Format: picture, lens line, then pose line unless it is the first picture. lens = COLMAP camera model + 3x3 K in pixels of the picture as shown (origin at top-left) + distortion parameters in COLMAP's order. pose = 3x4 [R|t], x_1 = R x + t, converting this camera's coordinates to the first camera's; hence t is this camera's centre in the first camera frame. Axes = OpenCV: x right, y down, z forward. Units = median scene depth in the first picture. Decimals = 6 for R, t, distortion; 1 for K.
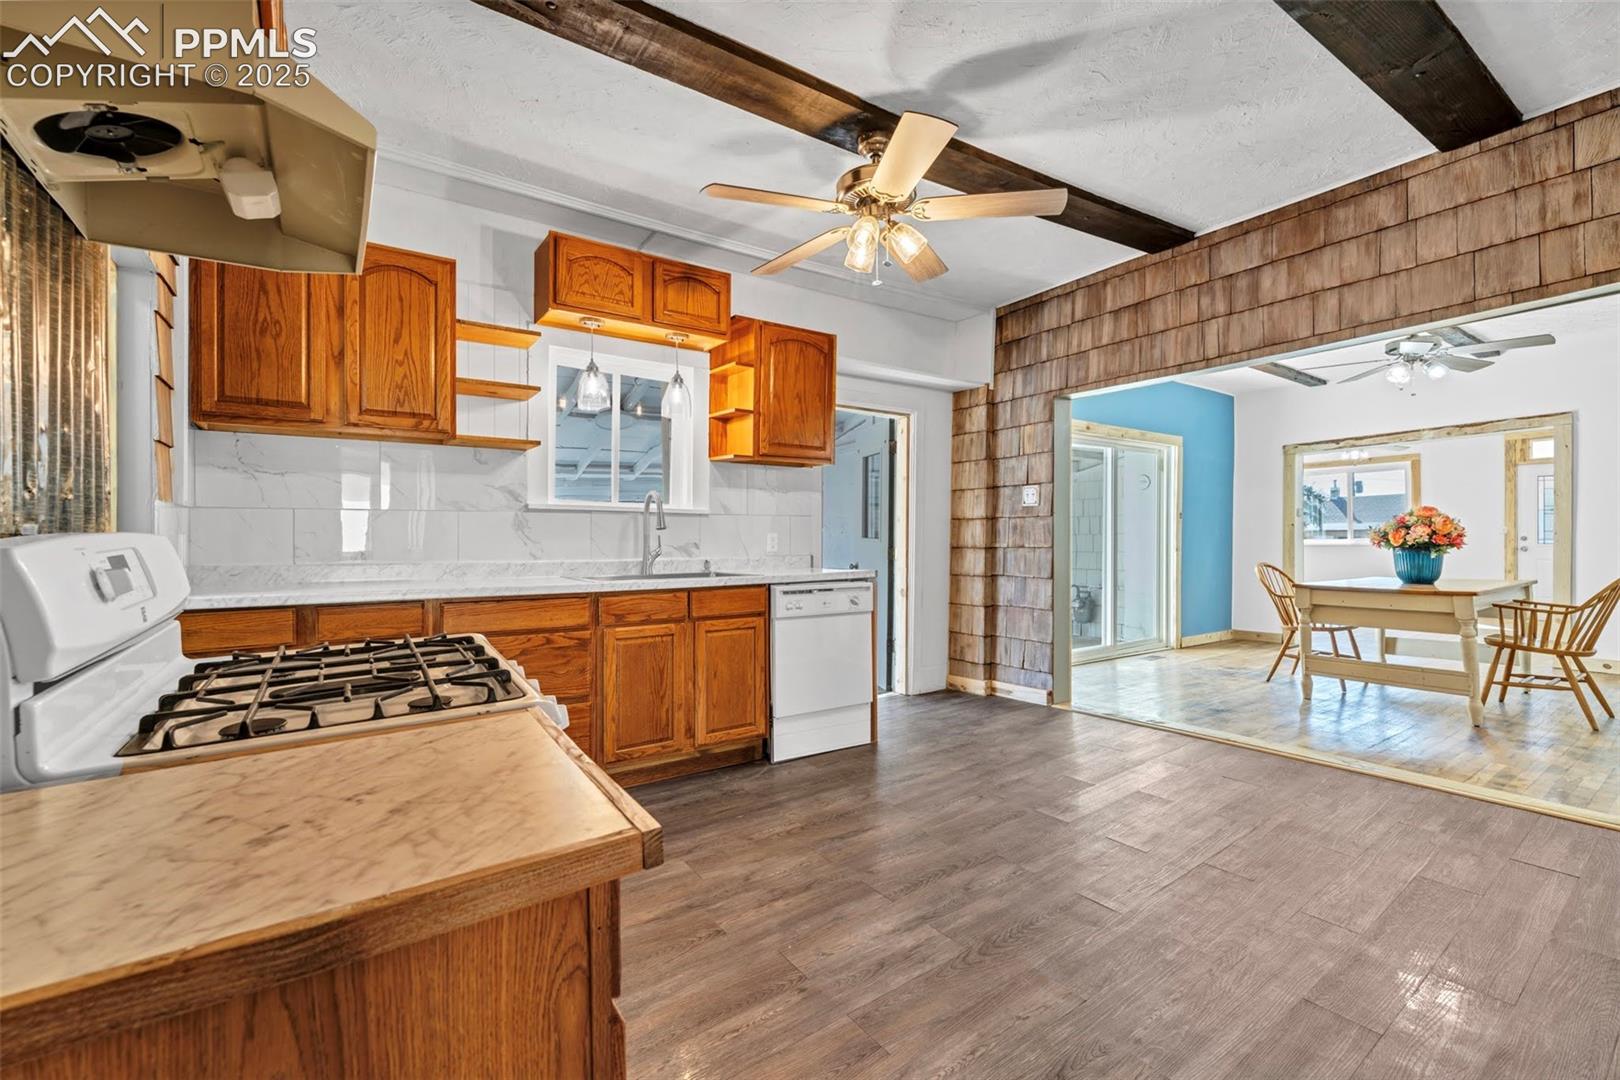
lens RADIAL K [[685.9, 0, 786.6], [0, 685.9, 532.7], [0, 0, 1]] dist [0.001387, -0.000532]
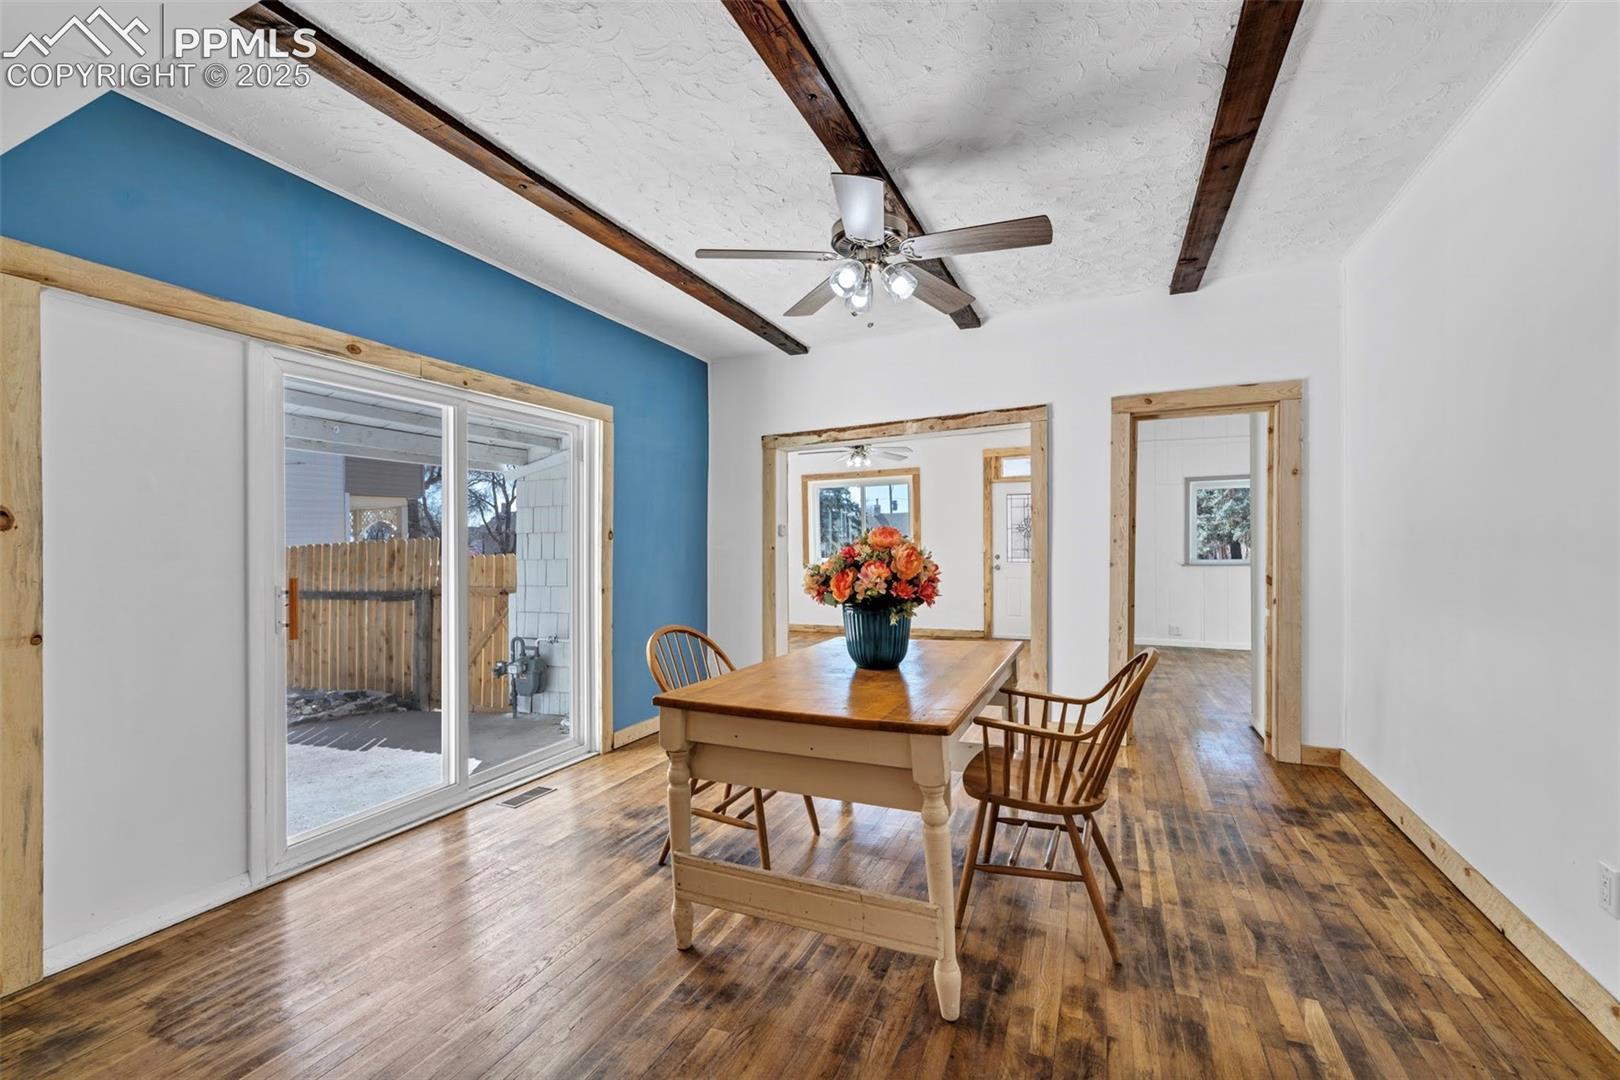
lens RADIAL K [[685.9, 0, 810.7], [0, 685.9, 543.5], [0, 0, 1]] dist [0.001387, -0.000532]
pose [[0.845021, -0.004601, 0.534713, 0.464696], [0.004199, 0.999989, 0.001969, -0.020794], [-0.534716, 0.000582, 0.845032, 0.450382]]
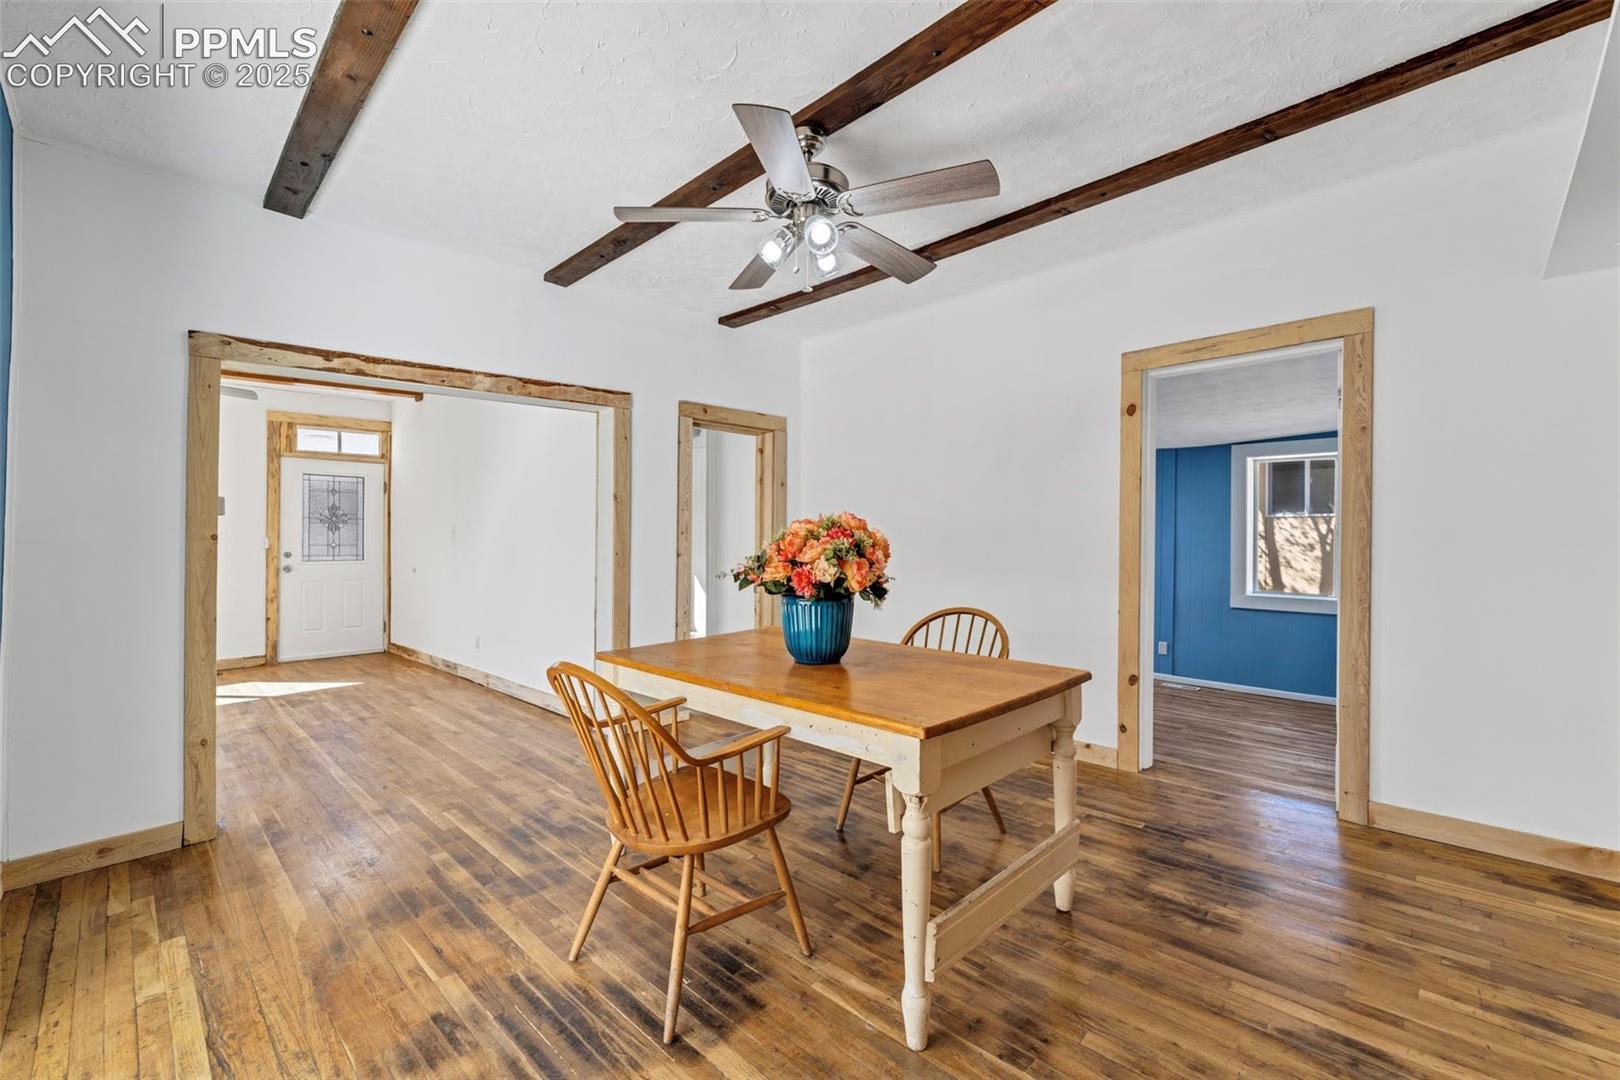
lens RADIAL K [[685.9, 0, 788.8], [0, 685.9, 540.4], [0, 0, 1]] dist [0.001387, -0.000532]
pose [[-0.197813, 0.000807, 0.980239, 0.337829], [-0.003495, 0.999993, -0.001528, -0.012083], [-0.980234, -0.003728, -0.197809, 0.896975]]
